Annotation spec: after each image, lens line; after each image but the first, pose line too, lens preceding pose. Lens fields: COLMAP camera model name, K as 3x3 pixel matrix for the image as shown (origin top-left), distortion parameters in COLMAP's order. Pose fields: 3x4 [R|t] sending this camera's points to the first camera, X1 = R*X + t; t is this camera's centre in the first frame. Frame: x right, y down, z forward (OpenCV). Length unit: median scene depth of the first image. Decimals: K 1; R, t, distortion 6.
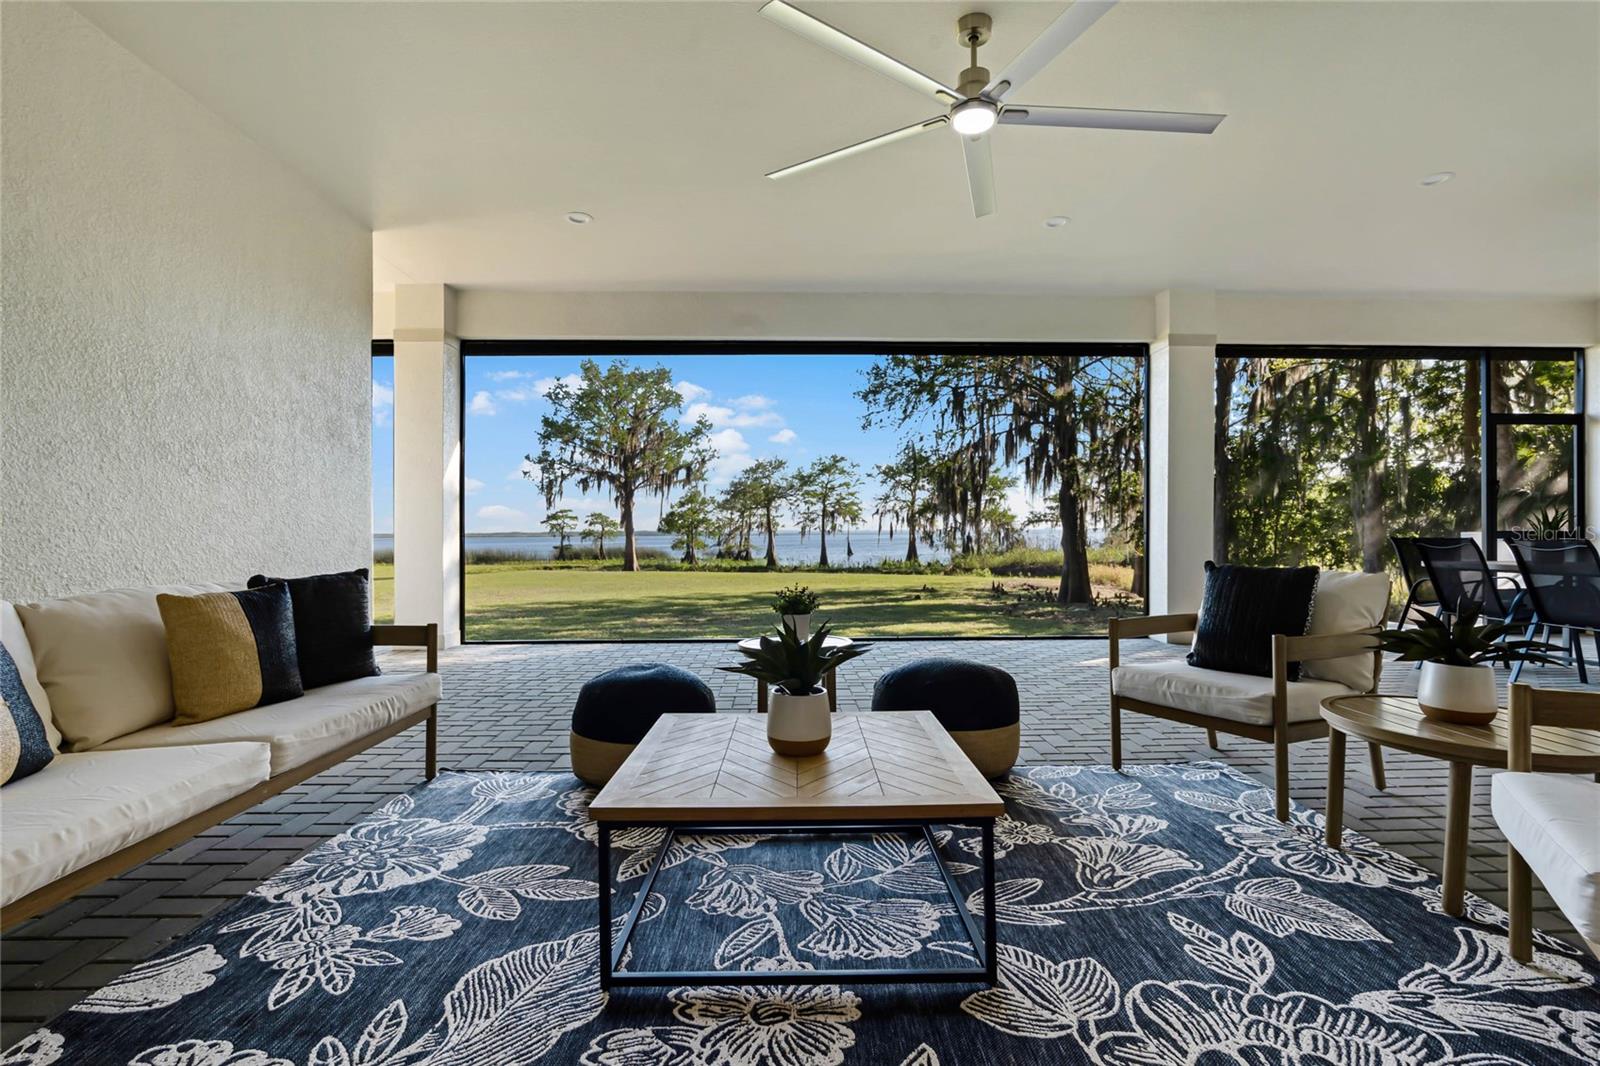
lens RADIAL K [[741.0, 0, 803.9], [0, 741.0, 533.2], [0, 0, 1]] dist [-0.025671, 0.007424]
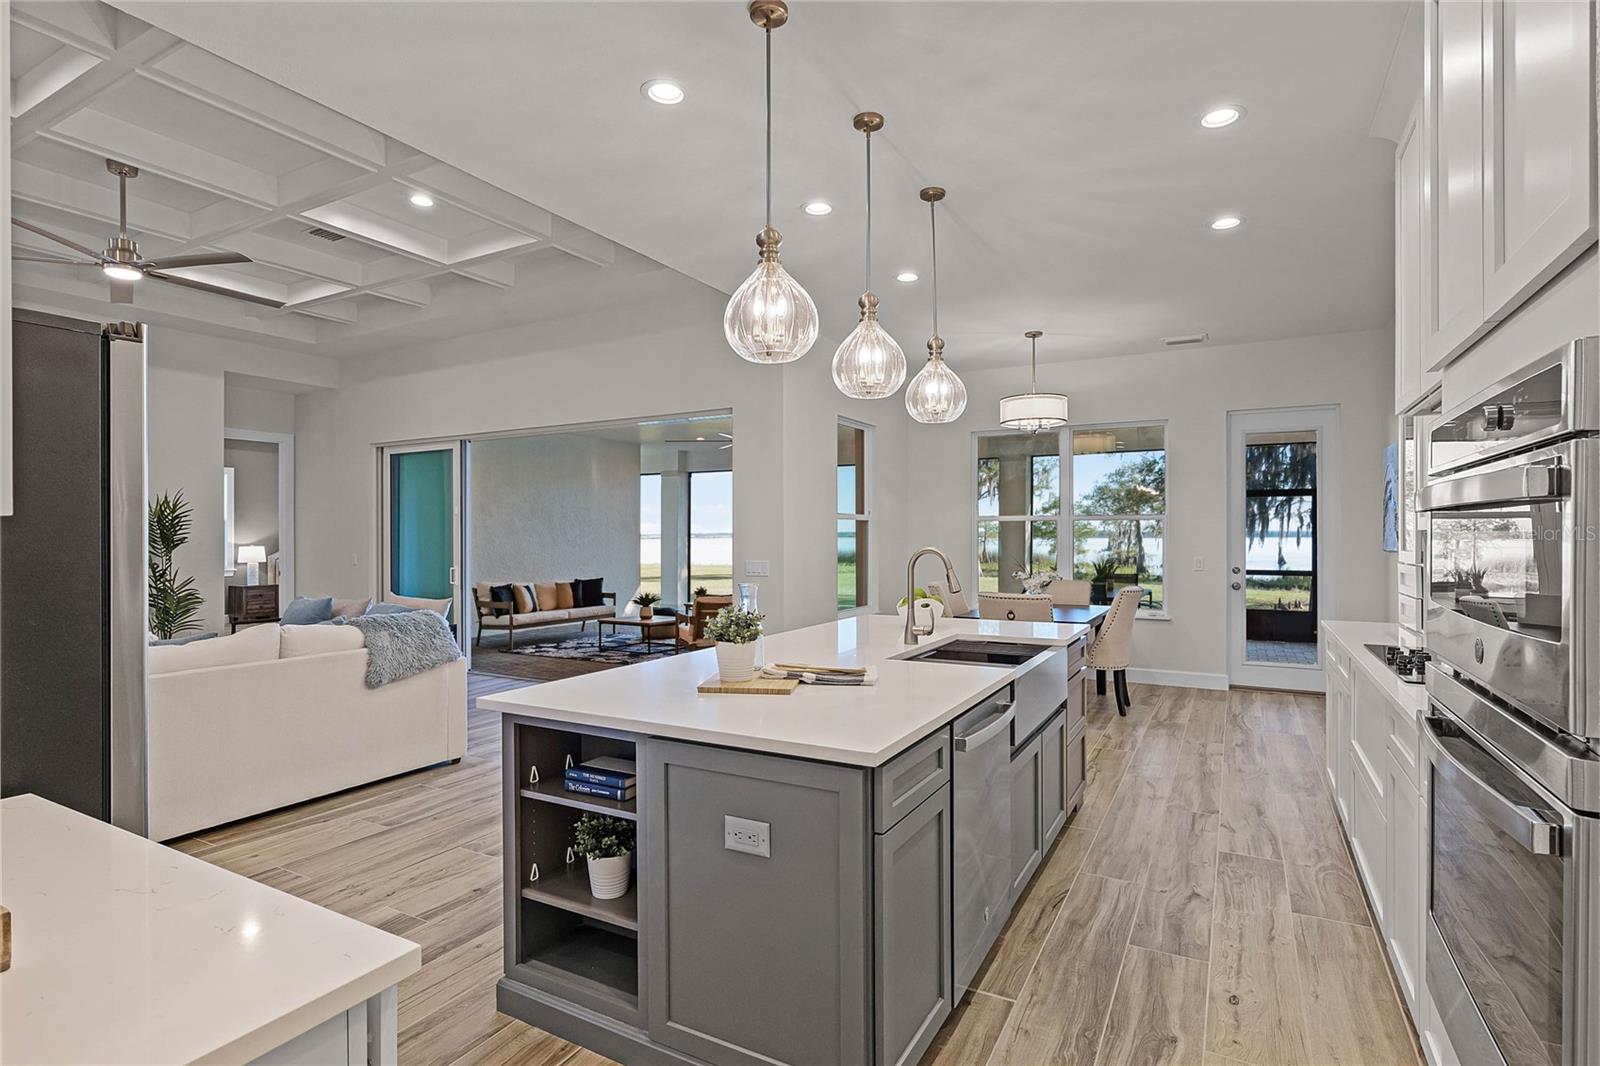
lens RADIAL K [[794.9, 0, 807.7], [0, 794.9, 530.9], [0, 0, 1]] dist [0.002309, 0.000971]
pose [[0.861178, -0.002456, -0.508297, 0.115712], [0.000938, 0.999994, -0.003244, -0.008699], [0.508302, 0.002317, 0.861176, -0.096086]]
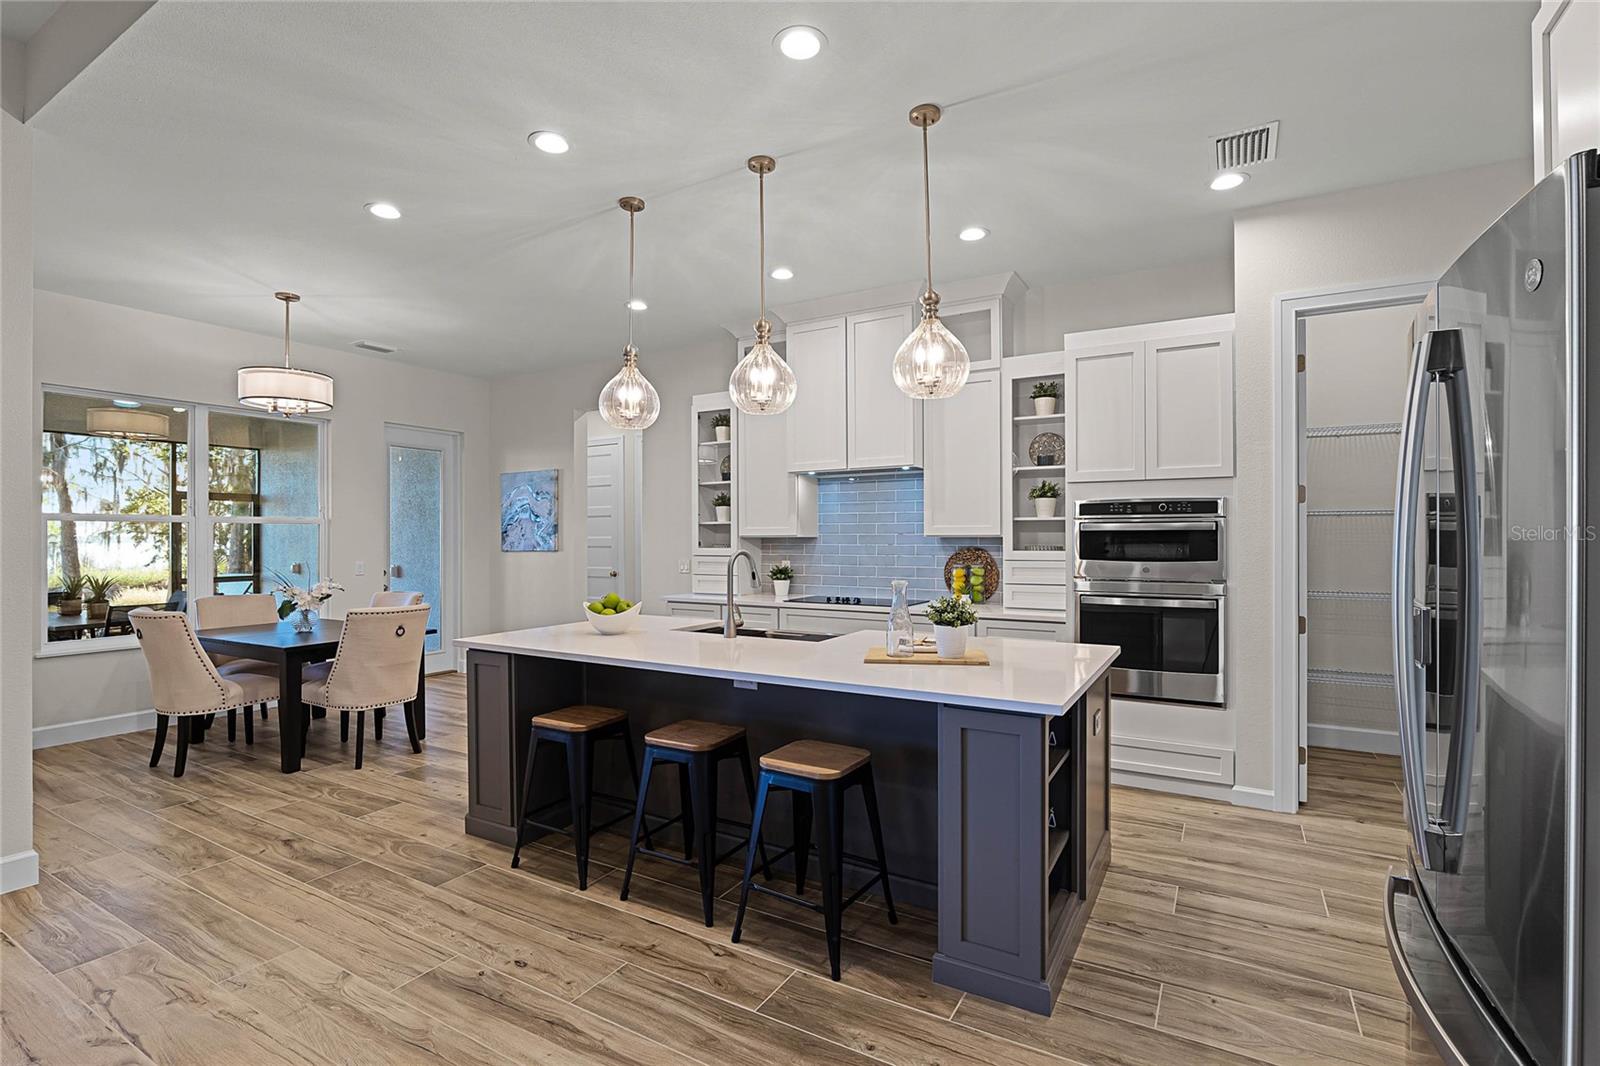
lens RADIAL K [[741.0, 0, 803.9], [0, 741.0, 533.2], [0, 0, 1]] dist [-0.025671, 0.007424]
pose [[0.532577, 0.004376, 0.846370, 0.047684], [0.002634, 0.999973, -0.006828, -0.008618], [-0.846378, 0.005866, 0.532551, -0.079615]]
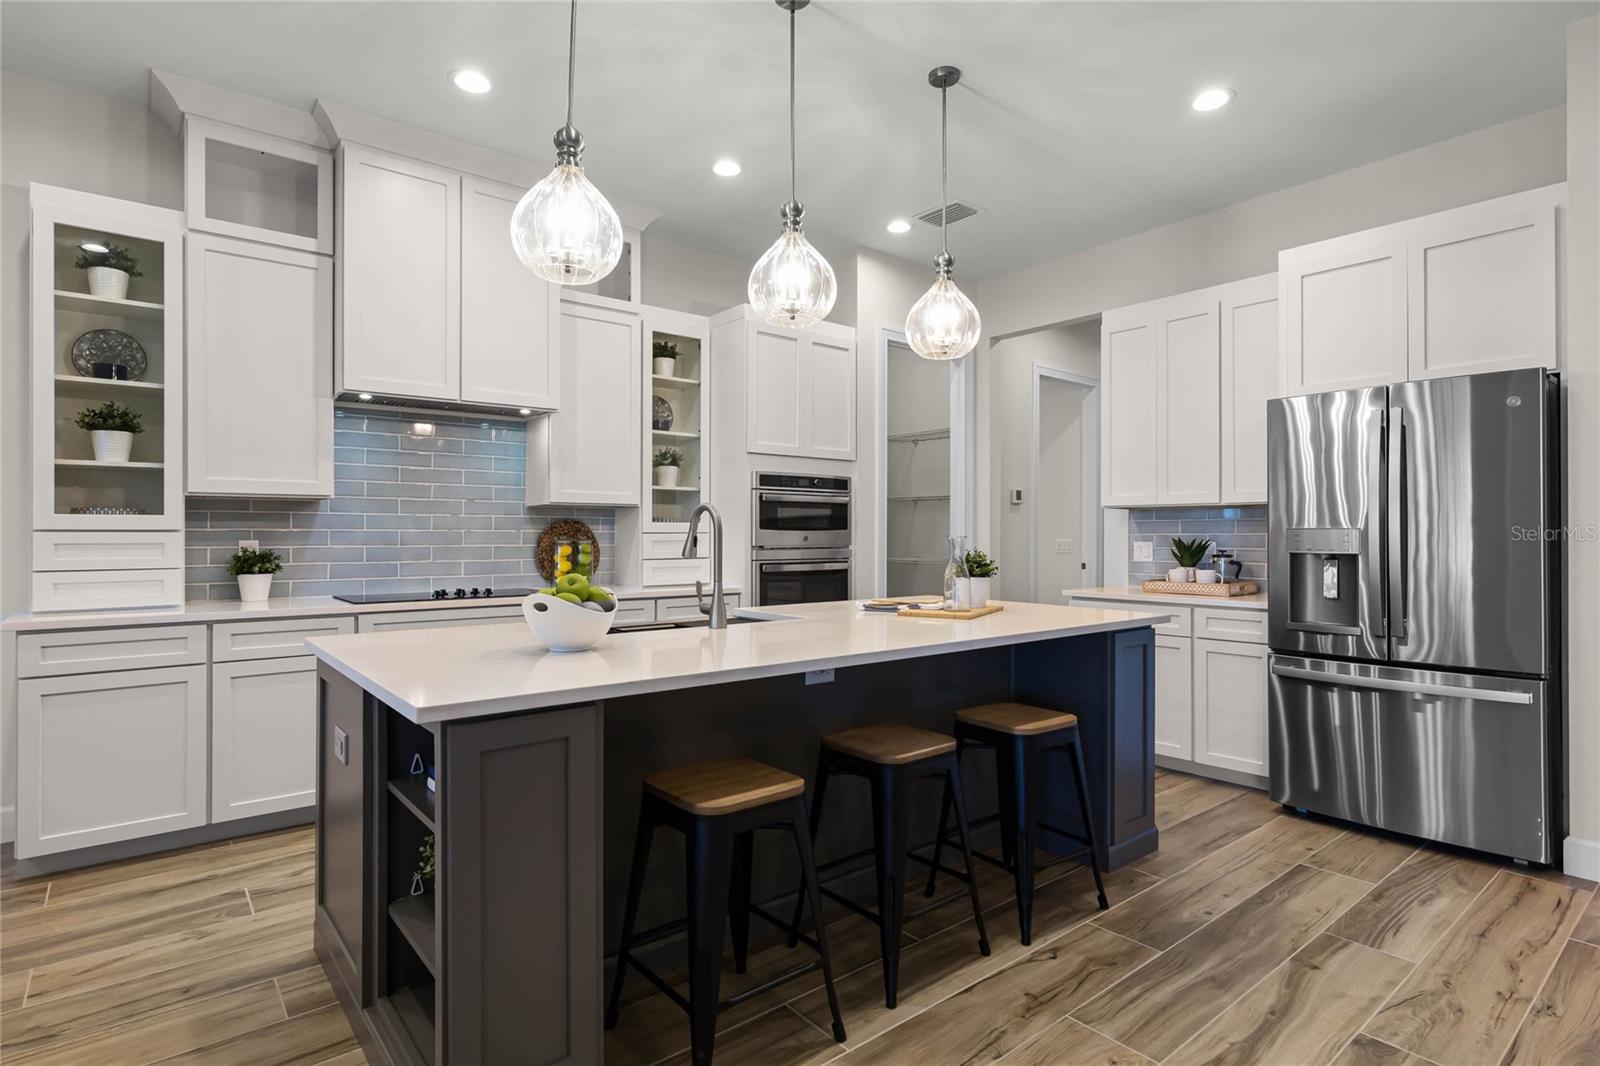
lens RADIAL K [[819.4, 0, 800.0], [0, 819.4, 533.0], [0, 0, 1]] dist [0.000529, 0.000655]
pose [[-0.604952, 0.006301, 0.796237, 0.055532], [0.002169, 0.999978, -0.006265, -0.005737], [-0.796259, -0.002063, -0.604952, -0.020934]]
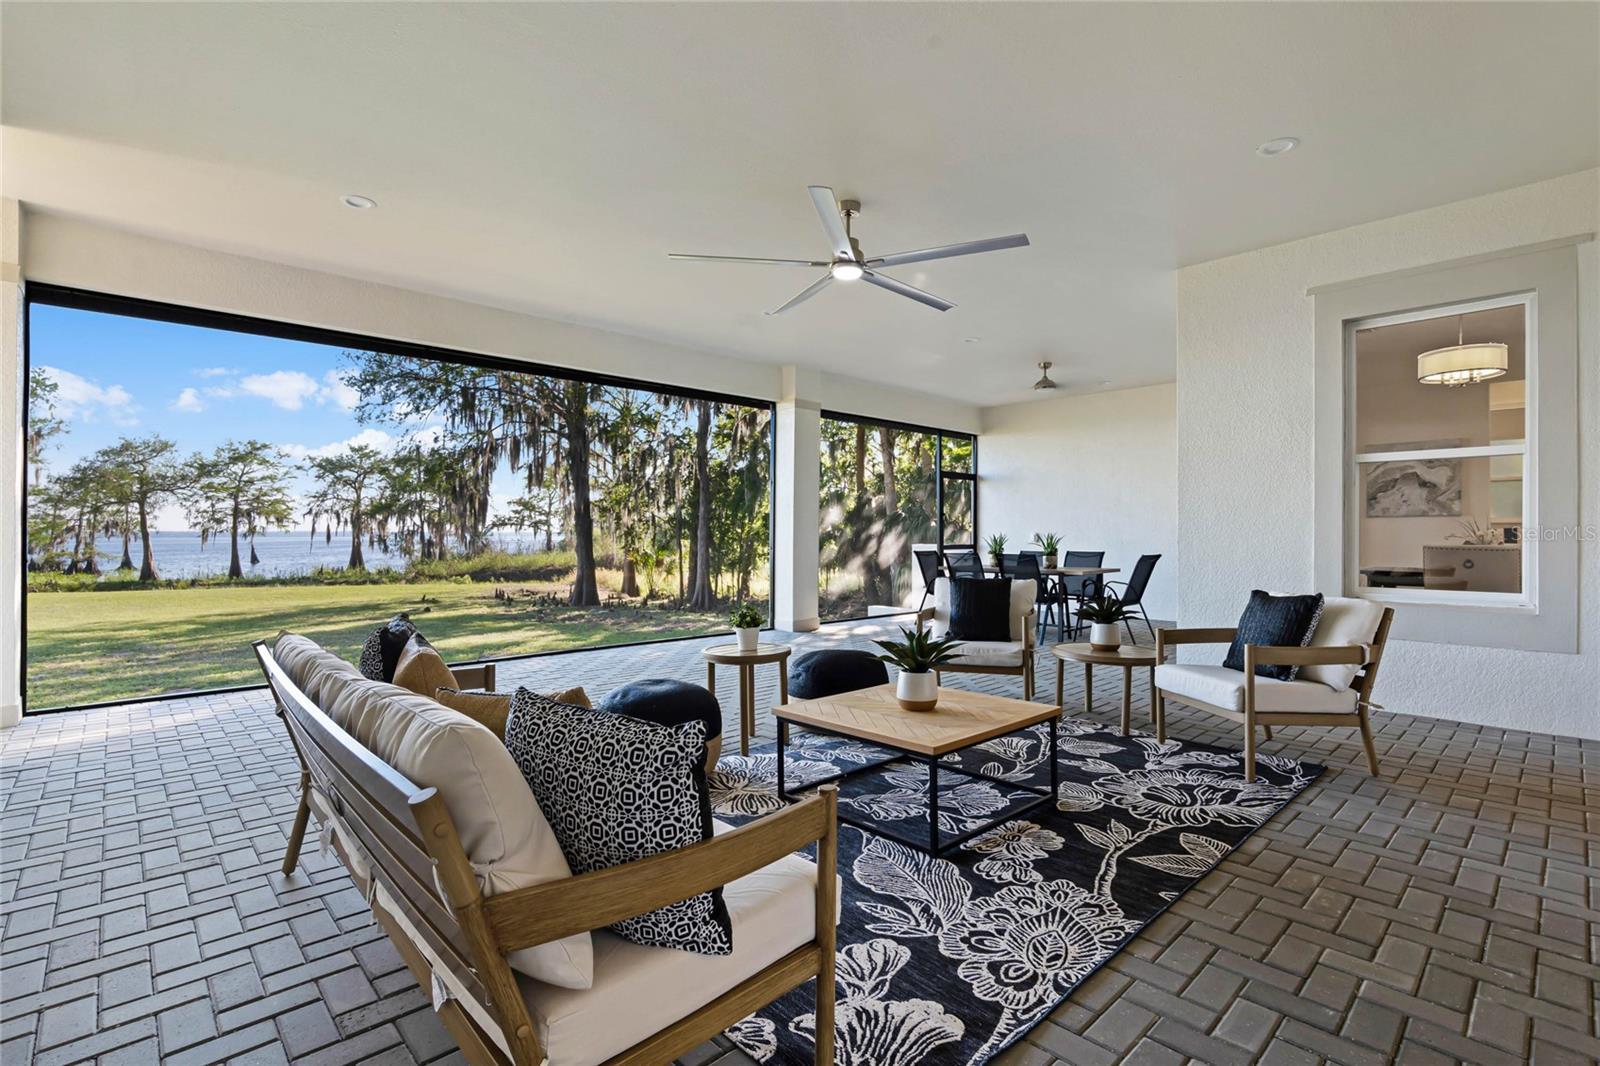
lens RADIAL K [[742.9, 0, 800.6], [0, 742.9, 542.0], [0, 0, 1]] dist [-0.026771, 0.009507]
pose [[0.749375, -0.003188, 0.662138, -0.043002], [-0.002697, 0.999965, 0.007868, -0.002655], [-0.662140, -0.007682, 0.749341, -0.000984]]
